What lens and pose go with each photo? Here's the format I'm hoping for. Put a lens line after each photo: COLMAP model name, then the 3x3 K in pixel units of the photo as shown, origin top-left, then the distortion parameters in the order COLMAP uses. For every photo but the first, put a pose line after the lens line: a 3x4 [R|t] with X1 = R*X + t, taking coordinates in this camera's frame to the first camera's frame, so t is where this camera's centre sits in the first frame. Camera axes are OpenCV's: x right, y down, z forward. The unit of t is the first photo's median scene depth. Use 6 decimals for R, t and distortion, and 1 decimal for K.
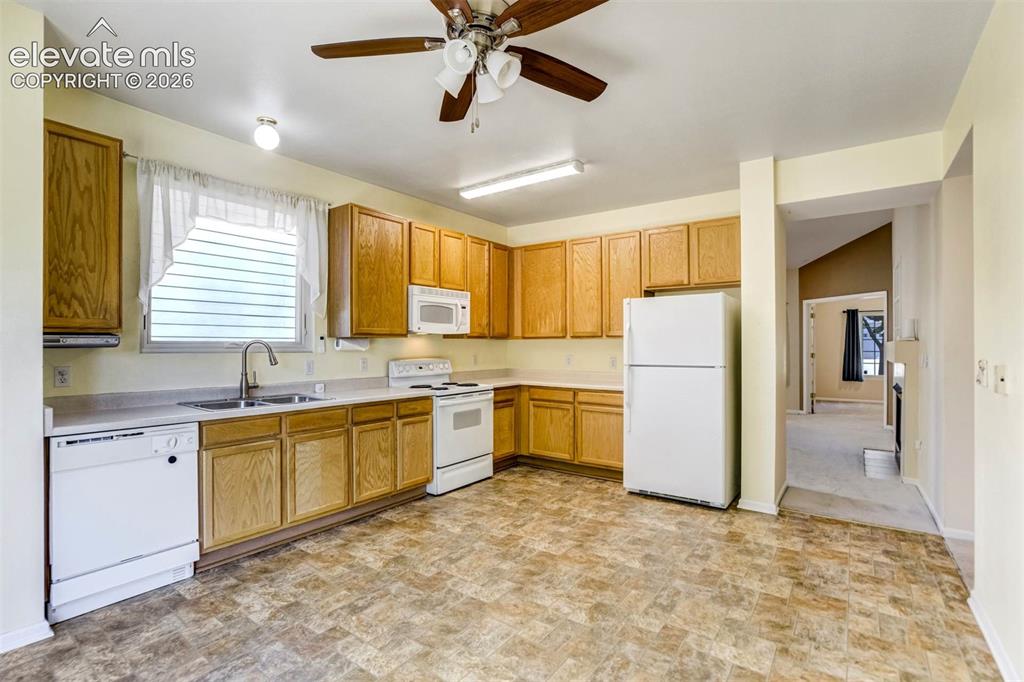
lens RADIAL K [[486.6, 0, 516.1], [0, 486.6, 343.1], [0, 0, 1]] dist [-0.020991, 0.016576]
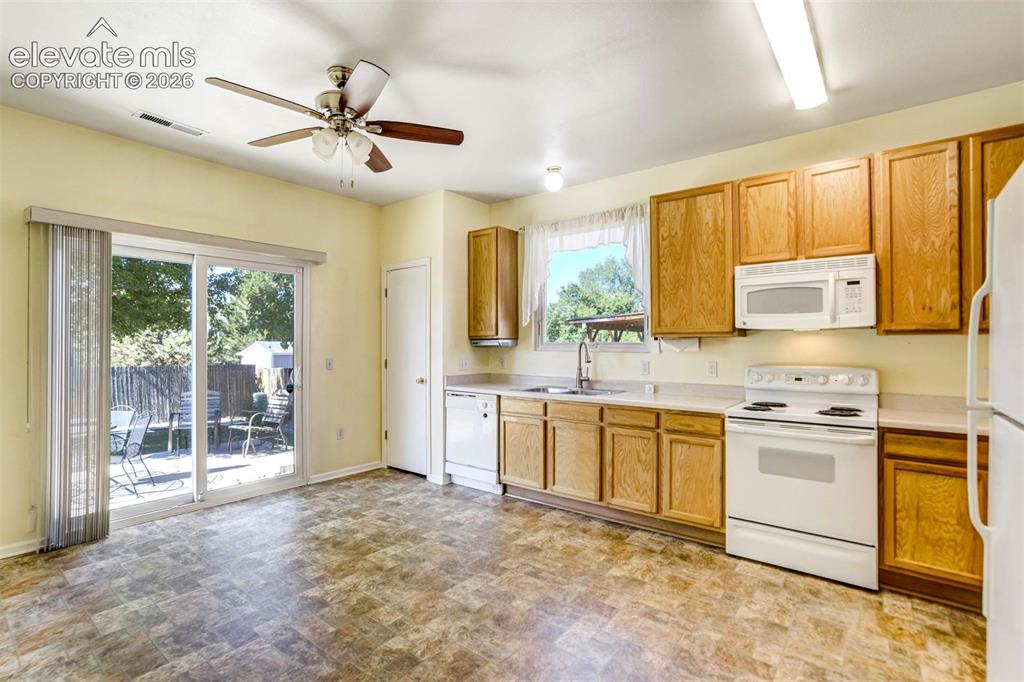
lens RADIAL K [[486.6, 0, 516.1], [0, 486.6, 343.1], [0, 0, 1]] dist [-0.020991, 0.016576]
pose [[-0.034070, -0.003020, -0.999415, 0.579443], [0.002740, 0.999991, -0.003115, 0.000966], [0.999416, -0.002844, -0.034062, 0.720246]]
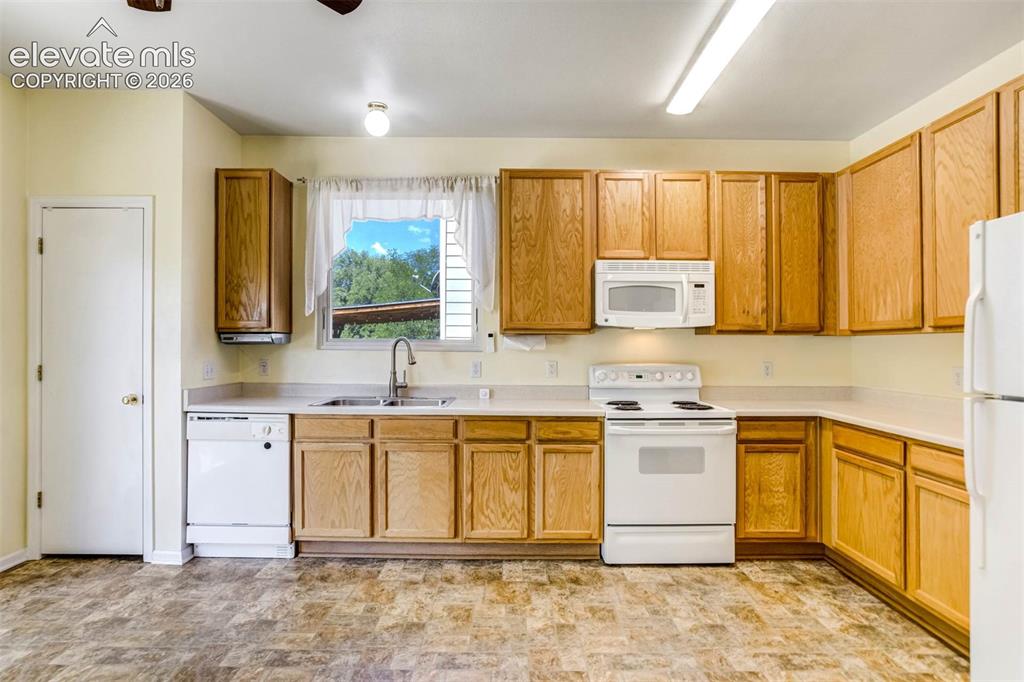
lens RADIAL K [[509.9, 0, 508.3], [0, 509.9, 347.0], [0, 0, 1]] dist [-0.047462, 0.027035]
pose [[0.588165, 0.004276, -0.808730, 0.334032], [-0.002604, 0.999991, 0.003393, 0.006920], [0.808737, 0.000110, 0.588171, 0.477595]]
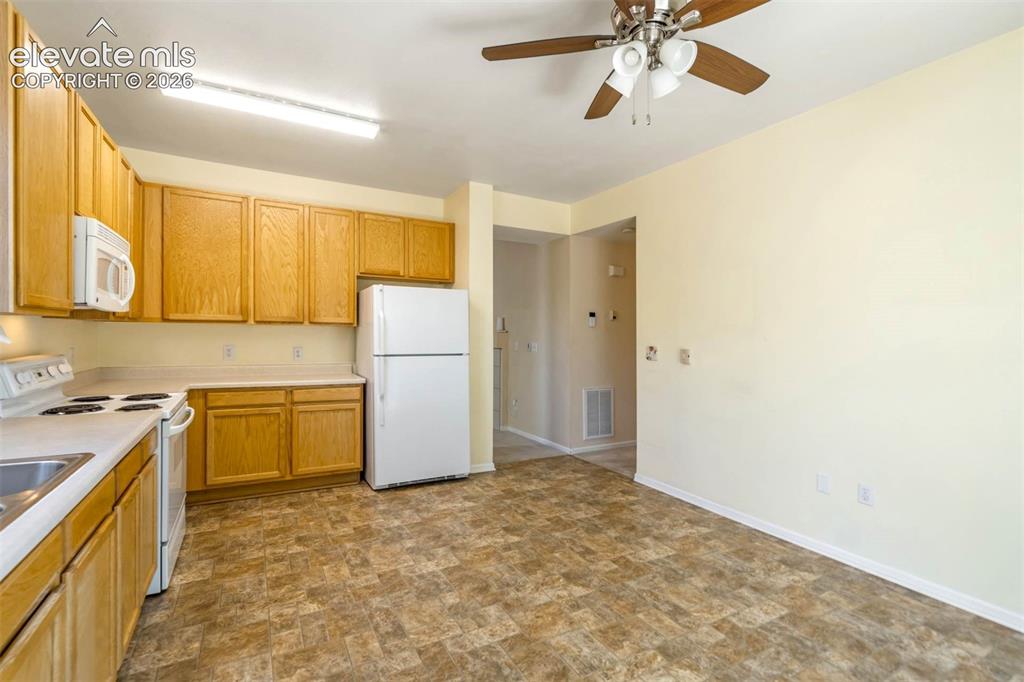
lens RADIAL K [[478.6, 0, 494.4], [0, 478.6, 328.4], [0, 0, 1]] dist [-0.001012, 0.015240]
pose [[0.436196, 0.017858, 0.899674, -0.524091], [-0.017782, 0.999779, -0.011224, -0.000684], [-0.899676, -0.011102, 0.436418, 0.405526]]
